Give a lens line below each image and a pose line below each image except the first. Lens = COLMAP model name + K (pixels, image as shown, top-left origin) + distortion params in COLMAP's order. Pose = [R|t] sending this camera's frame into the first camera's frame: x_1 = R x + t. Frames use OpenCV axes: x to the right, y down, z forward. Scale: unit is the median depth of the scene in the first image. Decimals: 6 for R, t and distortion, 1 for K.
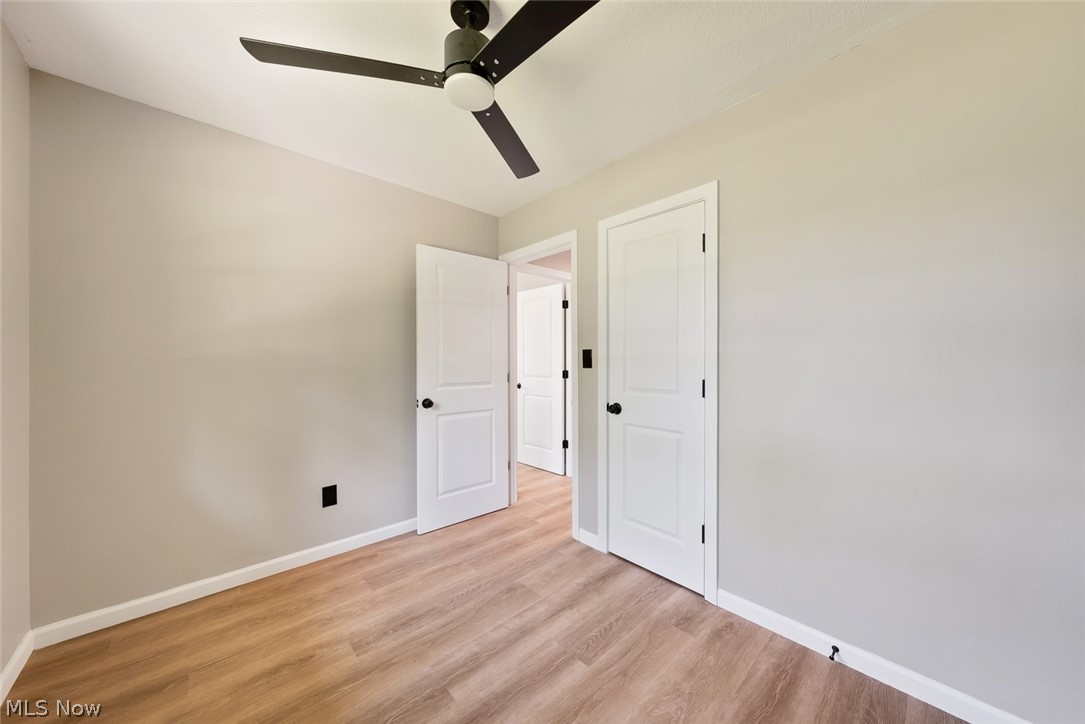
lens RADIAL K [[374.3, 0, 546.2], [0, 374.3, 359.3], [0, 0, 1]] dist [-0.000041, 0.000040]
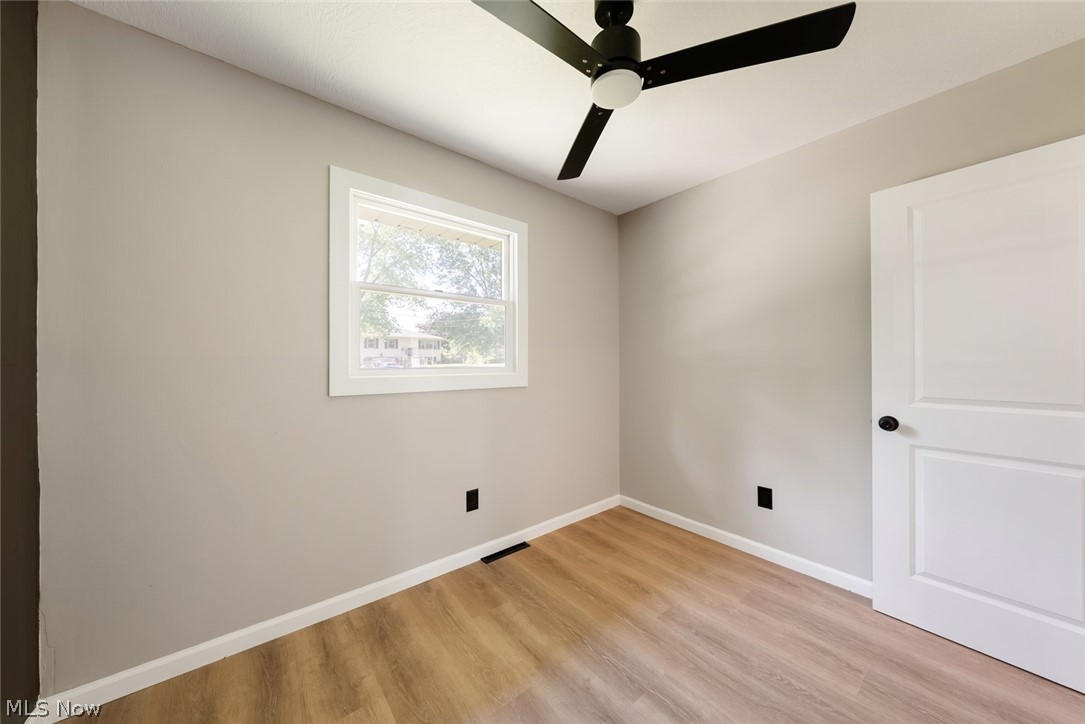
lens RADIAL K [[374.3, 0, 546.2], [0, 374.3, 359.3], [0, 0, 1]] dist [-0.000041, 0.000040]
pose [[-0.054574, -0.005892, -0.998492, 0.572683], [0.003815, 0.999974, -0.006109, 0.005721], [0.998502, -0.004142, -0.054550, 0.622240]]
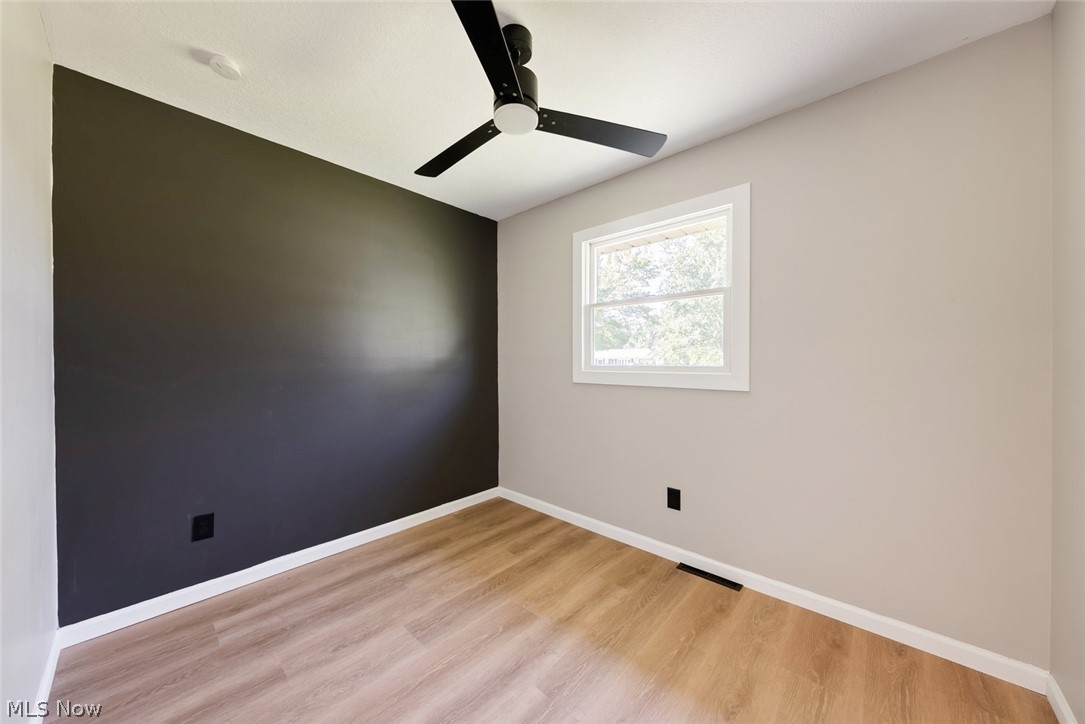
lens RADIAL K [[376.6, 0, 542.1], [0, 376.6, 365.0], [0, 0, 1]] dist [-0.000941, -0.000099]
pose [[-0.997007, 0.004856, -0.077165, -0.139193], [0.004255, 0.999959, 0.007958, 0.009559], [0.077200, 0.007606, -0.996987, 1.528217]]
